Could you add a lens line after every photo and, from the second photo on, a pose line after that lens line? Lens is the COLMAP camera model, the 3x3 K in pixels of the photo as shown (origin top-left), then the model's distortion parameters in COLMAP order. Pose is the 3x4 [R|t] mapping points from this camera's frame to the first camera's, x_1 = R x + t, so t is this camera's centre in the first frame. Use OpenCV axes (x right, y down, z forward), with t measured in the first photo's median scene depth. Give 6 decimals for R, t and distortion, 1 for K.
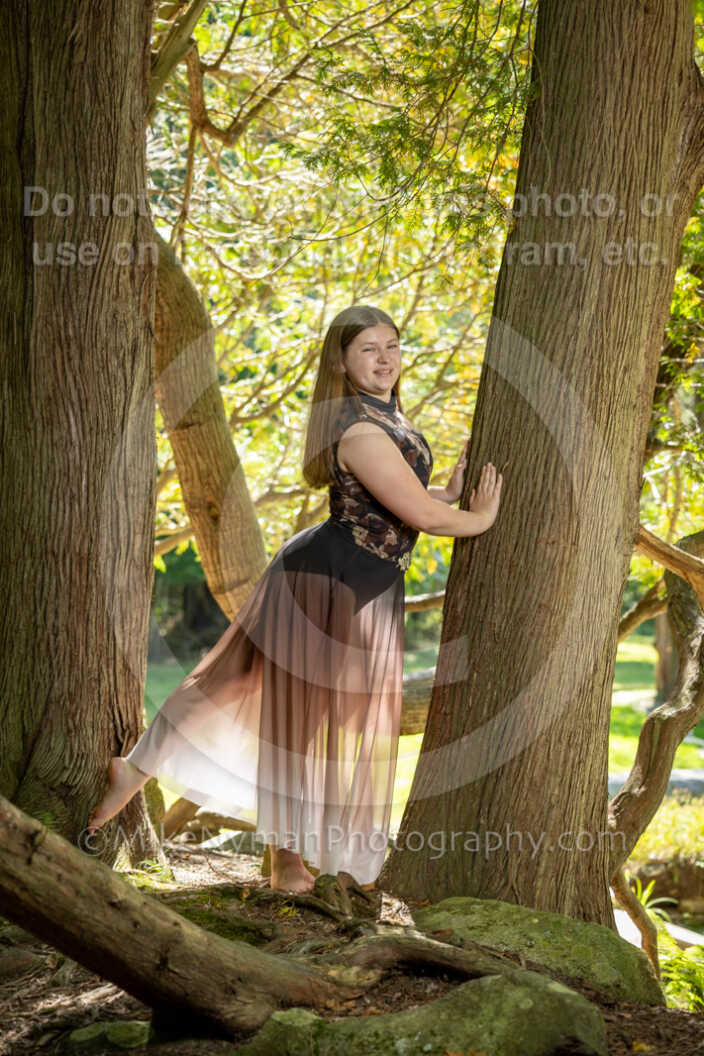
lens RADIAL K [[2534.7, 0, 353.5], [0, 2534.7, 500.2], [0, 0, 1]] dist [-0.237717, 0.200158]
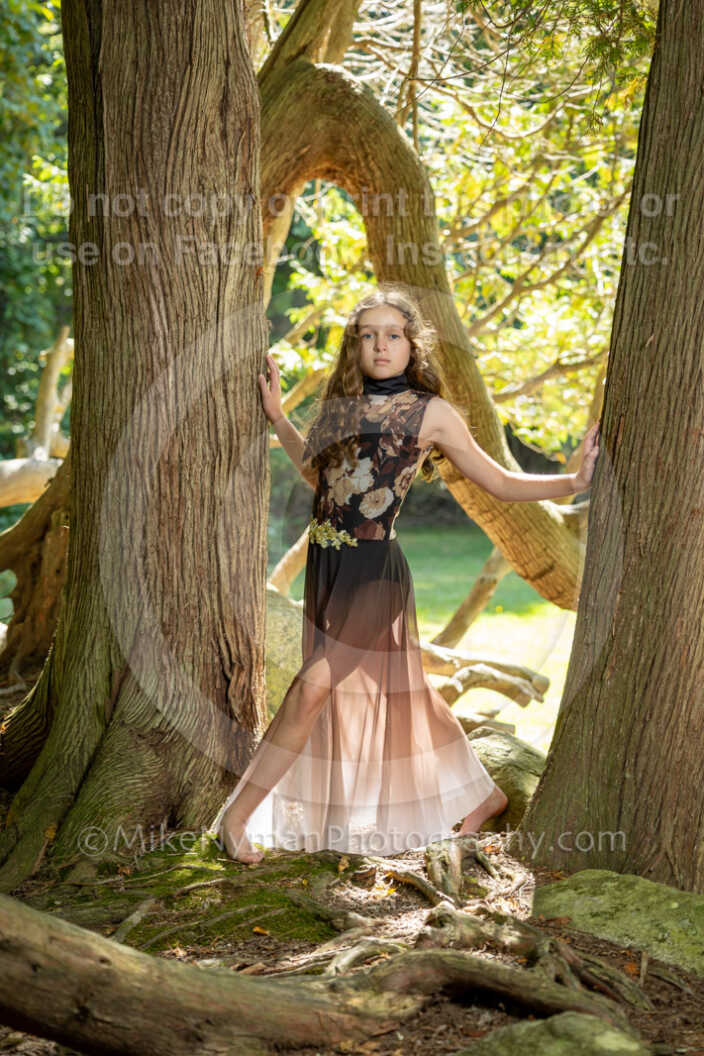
lens RADIAL K [[2372.7, 0, 355.1], [0, 2372.7, 512.3], [0, 0, 1]] dist [-0.204653, -0.171101]
pose [[0.982066, -0.026457, -0.186670, 0.103692], [0.038386, 0.997425, 0.060579, -0.008070], [0.184586, -0.066658, 0.980553, 0.220520]]
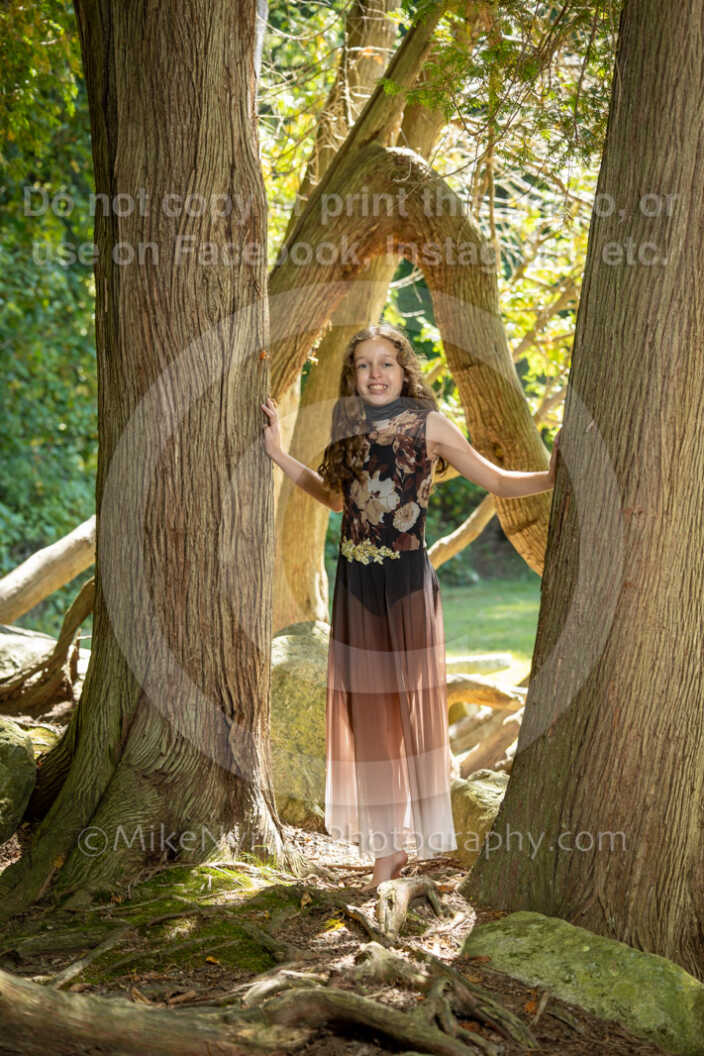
lens RADIAL K [[2226.2, 0, 352.0], [0, 2226.2, 528.0], [0, 0, 1]] dist [-0.161850, -0.118907]
pose [[0.957898, -0.017648, -0.286567, 0.195605], [0.035288, 0.997778, 0.056508, -0.024244], [0.284934, -0.064241, 0.956392, 0.217781]]
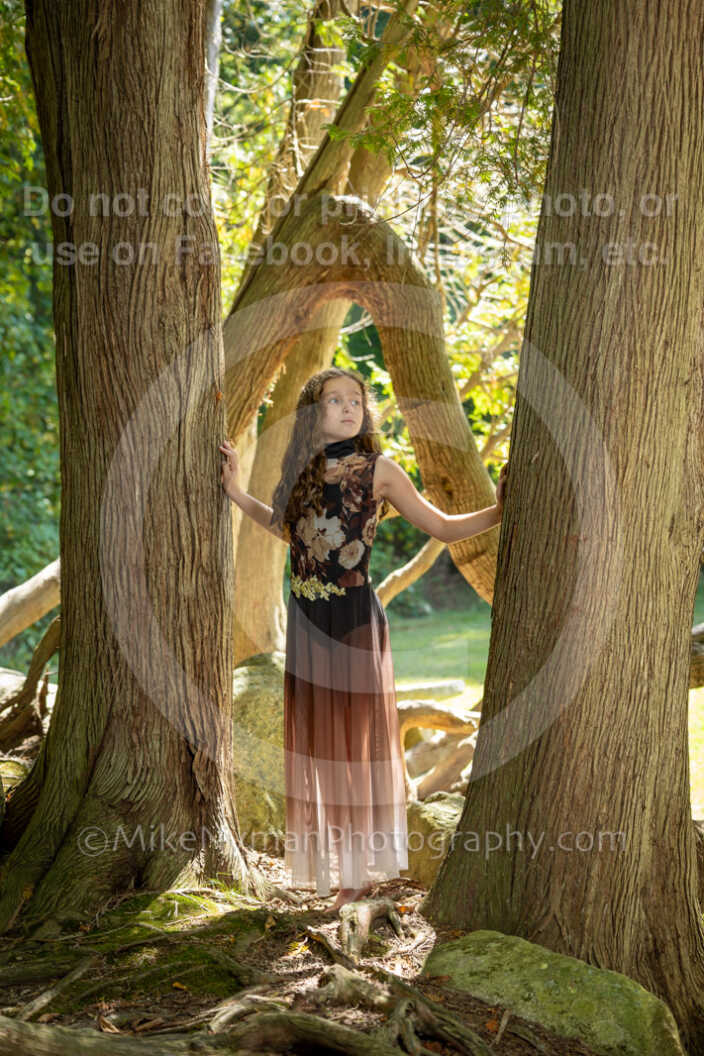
lens RADIAL K [[2103.9, 0, 352.0], [0, 2103.9, 528.0], [0, 0, 1]] dist [0.043219, -0.219738]
pose [[0.962823, -0.041929, -0.266860, 0.191961], [0.054547, 0.997708, 0.040046, -0.021595], [0.264569, -0.053114, 0.962903, 0.232807]]
